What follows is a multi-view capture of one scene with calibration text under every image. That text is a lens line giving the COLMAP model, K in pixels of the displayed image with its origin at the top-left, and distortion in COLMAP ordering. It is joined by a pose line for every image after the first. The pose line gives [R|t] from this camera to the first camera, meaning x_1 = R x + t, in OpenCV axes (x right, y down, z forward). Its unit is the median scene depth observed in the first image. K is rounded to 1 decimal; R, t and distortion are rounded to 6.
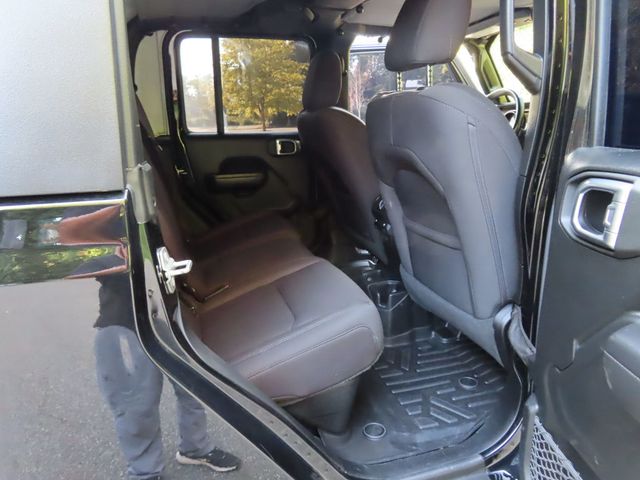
lens RADIAL K [[457.1, 0, 320.0], [0, 457.1, 239.9], [0, 0, 1]] dist [-0.008045, 0.000036]
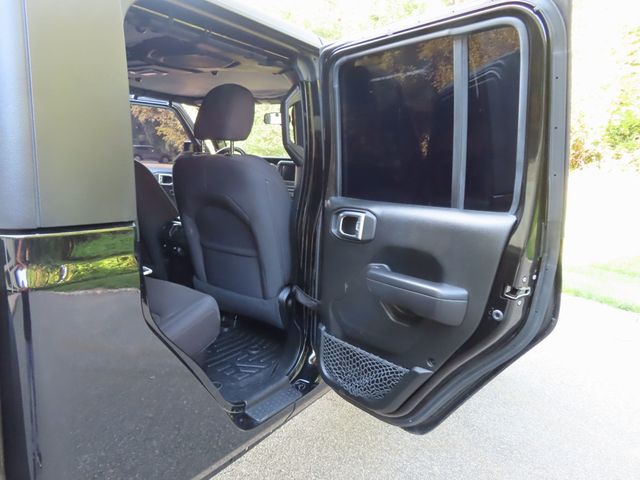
lens RADIAL K [[457.1, 0, 320.0], [0, 457.1, 239.9], [0, 0, 1]] dist [-0.008045, 0.000036]
pose [[0.769973, -0.048802, 0.636207, -0.596992], [0.093767, 0.994900, -0.037165, 0.049841], [-0.631149, 0.088271, 0.770623, -0.415994]]
